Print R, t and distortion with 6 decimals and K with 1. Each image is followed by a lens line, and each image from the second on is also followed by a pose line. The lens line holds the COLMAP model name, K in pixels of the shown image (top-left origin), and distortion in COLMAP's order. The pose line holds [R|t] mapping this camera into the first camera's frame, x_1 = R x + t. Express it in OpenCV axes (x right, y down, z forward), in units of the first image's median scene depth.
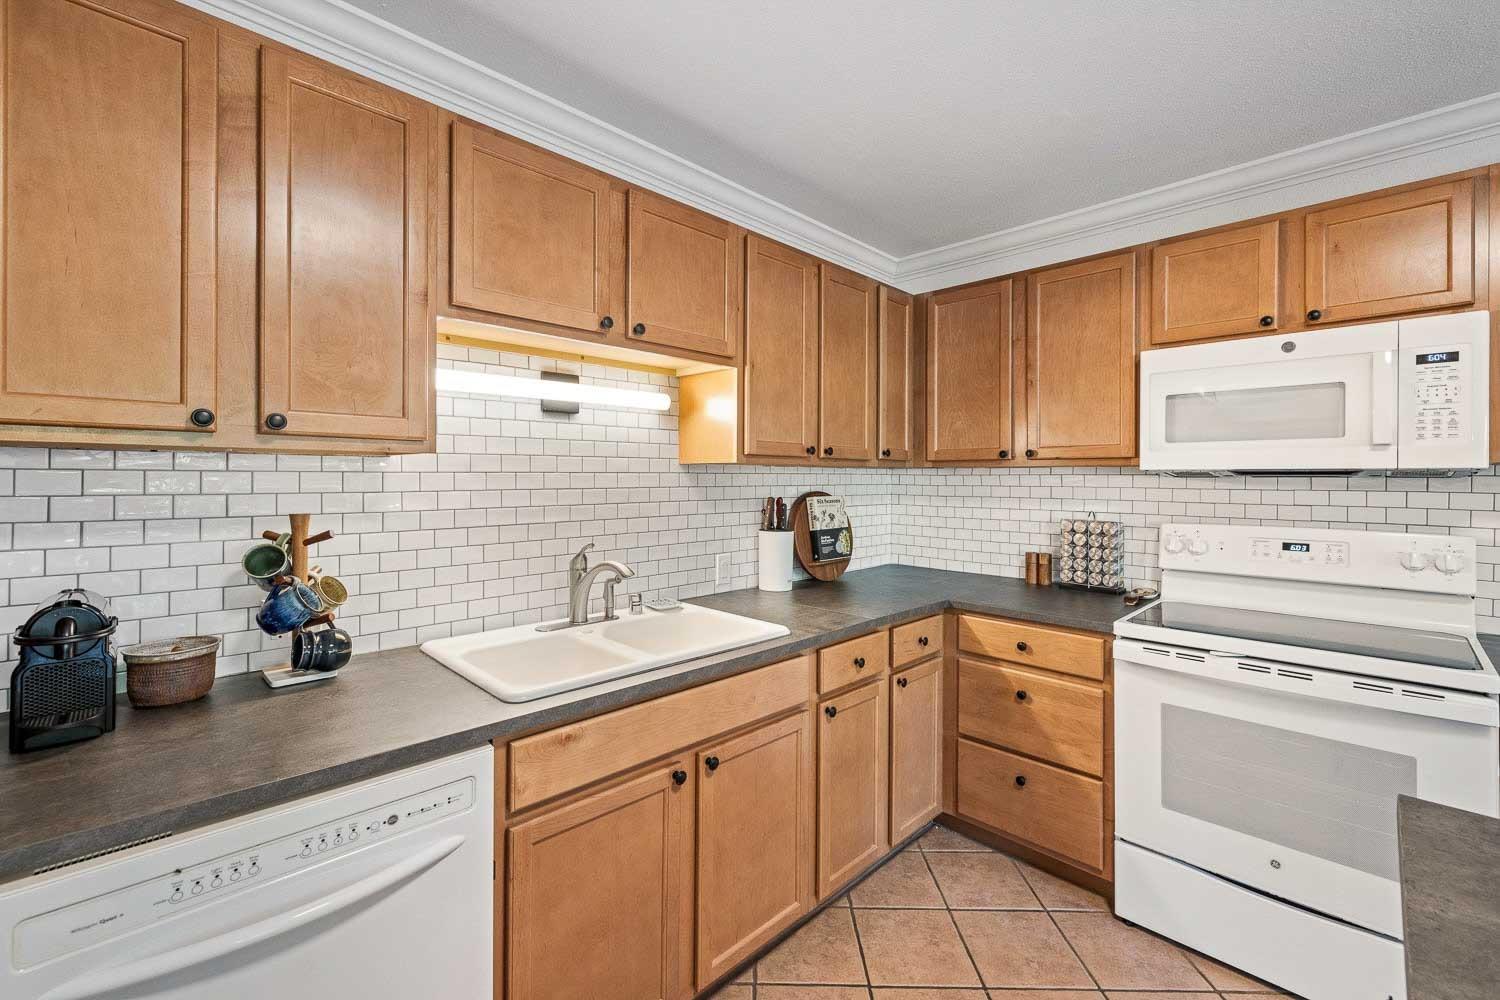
lens RADIAL K [[629.1, 0, 742.1], [0, 629.1, 478.6], [0, 0, 1]] dist [-0.000086, 0.000728]
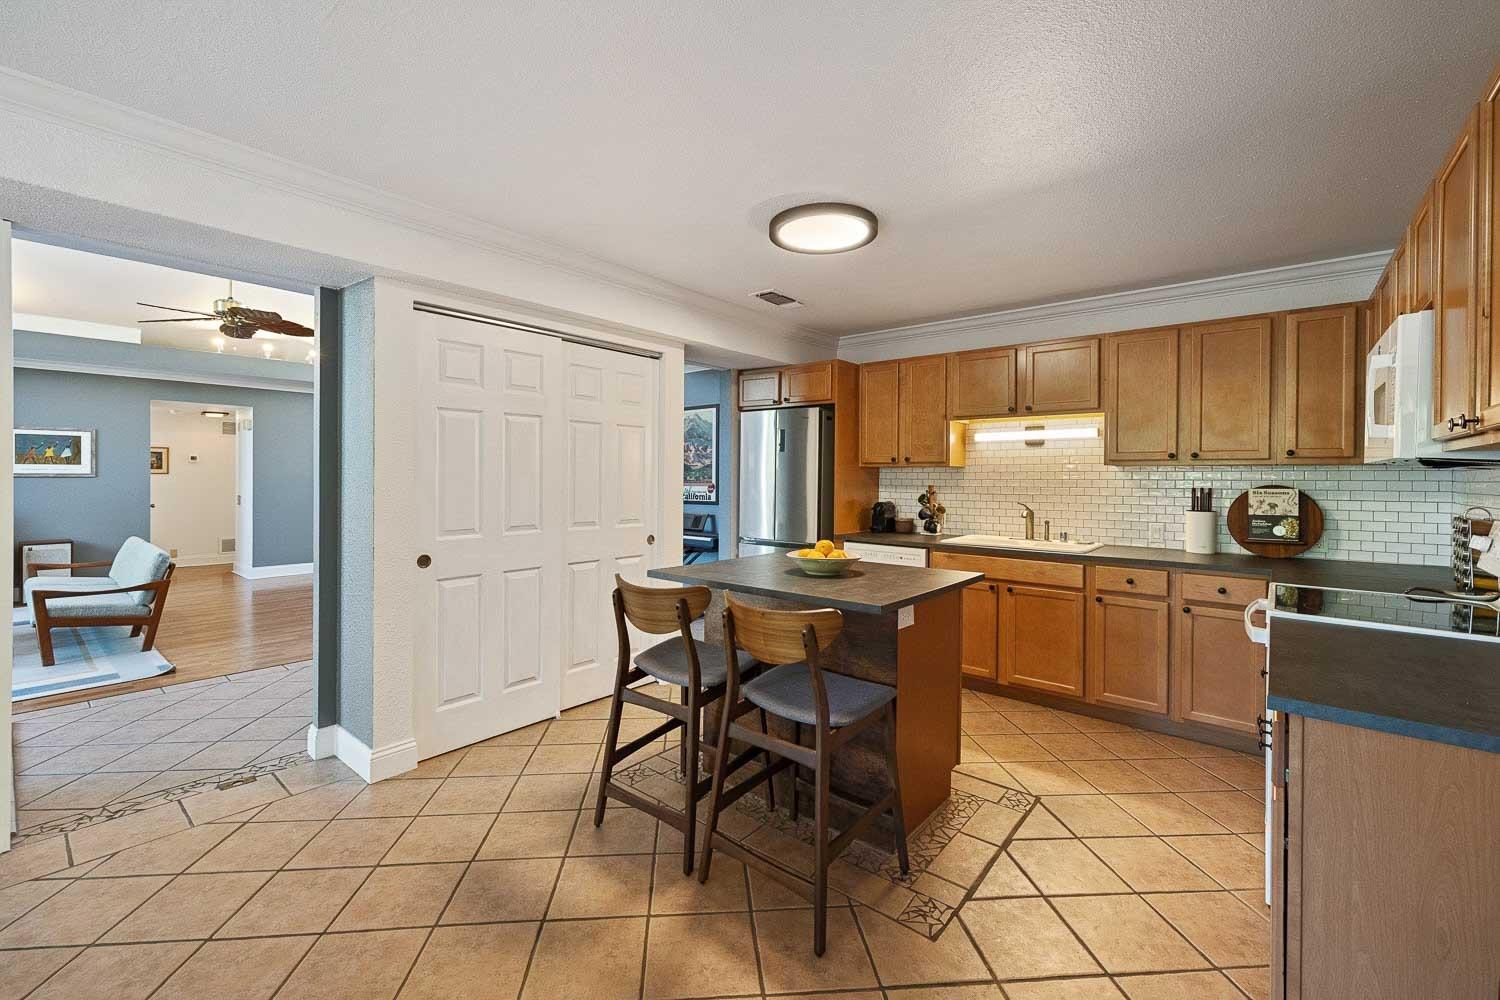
lens RADIAL K [[629.1, 0, 742.1], [0, 629.1, 478.6], [0, 0, 1]] dist [-0.000086, 0.000728]
pose [[0.088930, -0.001188, -0.996037, 1.748531], [-0.007074, 0.999973, -0.001824, 0.023643], [0.996013, 0.007208, 0.088919, -0.197494]]
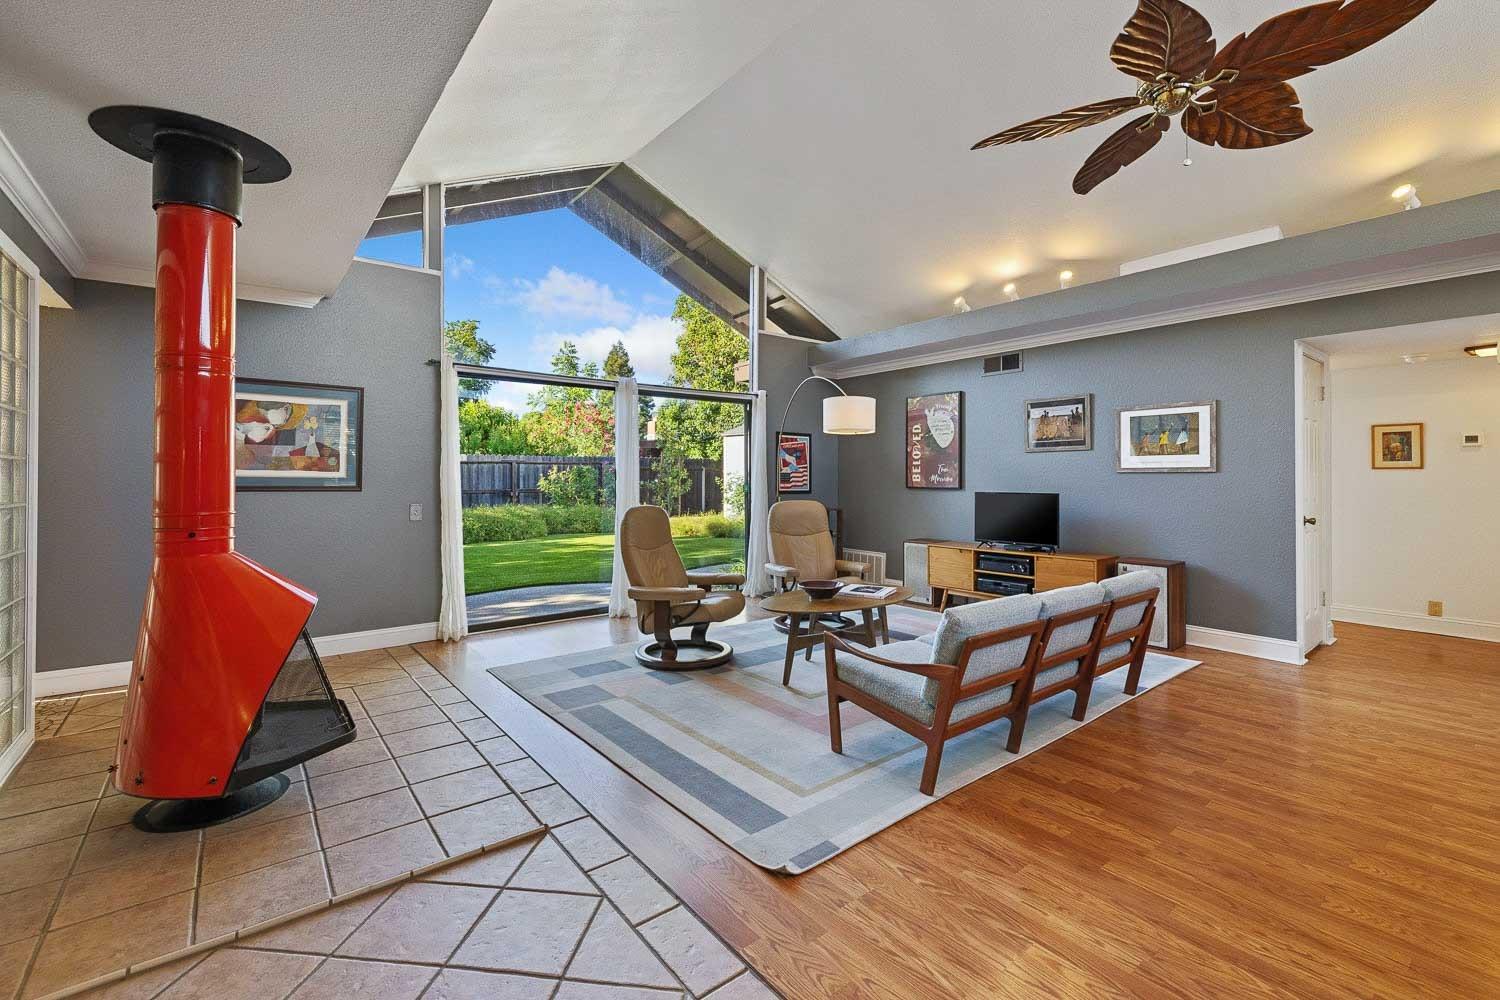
lens RADIAL K [[648.4, 0, 740.6], [0, 648.4, 473.5], [0, 0, 1]] dist [0.001170, 0.000651]
pose [[-0.993654, -0.006594, 0.112288, -0.567900], [-0.006956, 0.999972, -0.002833, 0.057003], [-0.112266, -0.003596, -0.993672, -0.895288]]
